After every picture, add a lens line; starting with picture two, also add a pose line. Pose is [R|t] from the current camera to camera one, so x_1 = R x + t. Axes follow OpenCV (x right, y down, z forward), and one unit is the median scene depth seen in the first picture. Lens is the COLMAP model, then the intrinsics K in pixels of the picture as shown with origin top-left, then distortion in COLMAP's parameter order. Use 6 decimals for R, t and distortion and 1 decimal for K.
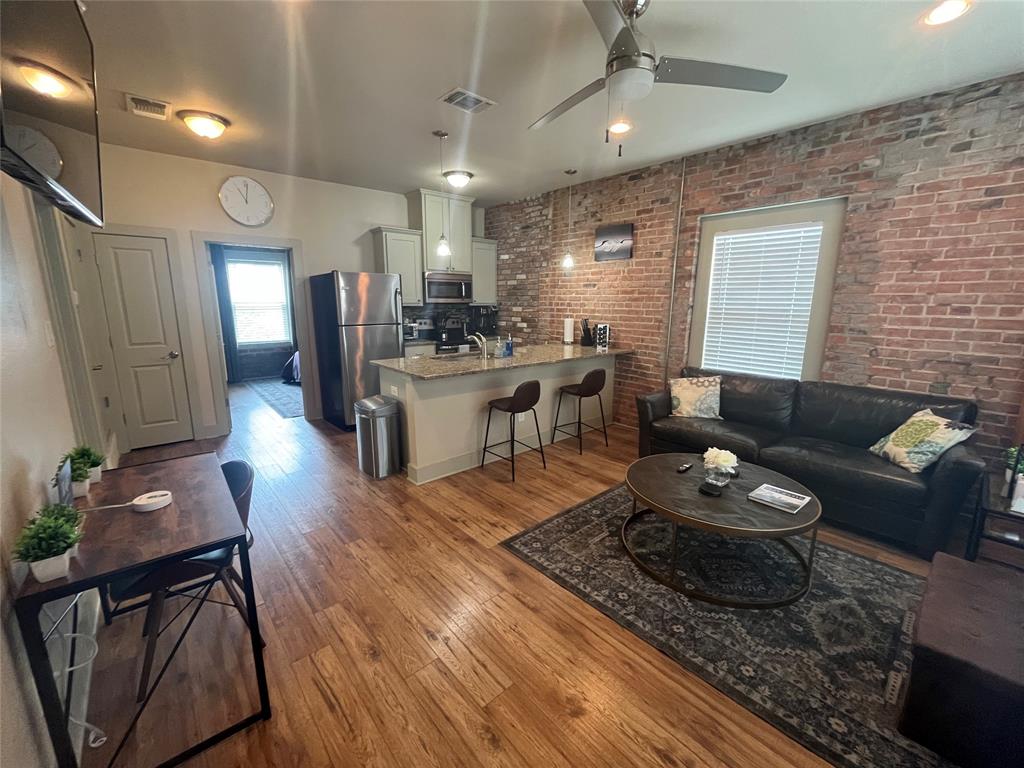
lens RADIAL K [[417.9, 0, 508.9], [0, 417.9, 384.0], [0, 0, 1]] dist [-0.003745, -0.000144]
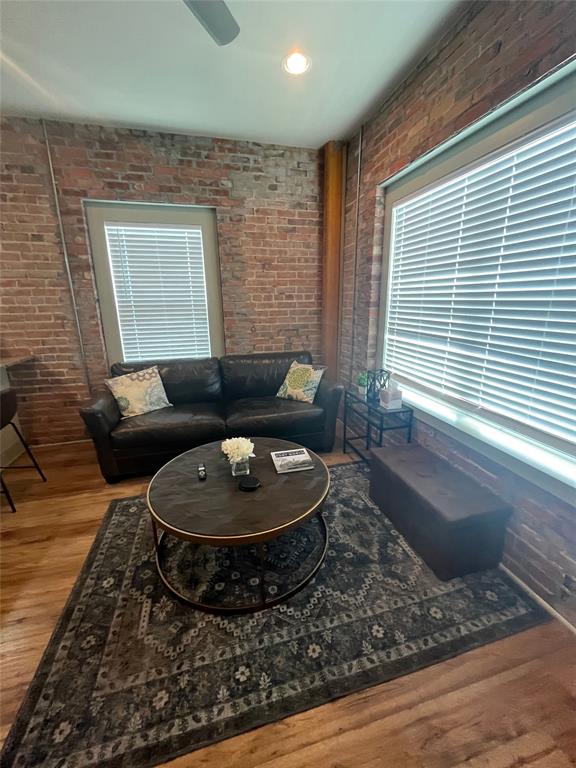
lens RADIAL K [[313.4, 0, 287.3], [0, 313.4, 382.4], [0, 0, 1]] dist [-0.003745, -0.000144]
pose [[0.443081, -0.240882, 0.863513, -0.032438], [0.193044, 0.966264, 0.170492, -0.052120], [-0.875450, 0.091154, 0.474634, 0.364381]]
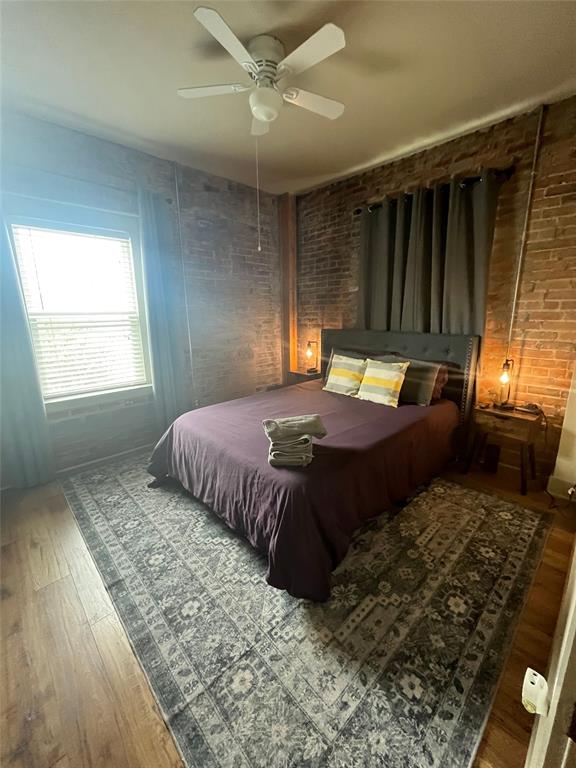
lens RADIAL K [[313.4, 0, 312.6], [0, 313.4, 381.4], [0, 0, 1]] dist [-0.003745, -0.000144]
pose [[0.997176, -0.020859, 0.072139, 0.365313], [0.019814, 0.999688, 0.015183, 0.122041], [-0.072433, -0.013711, 0.997279, 0.191790]]
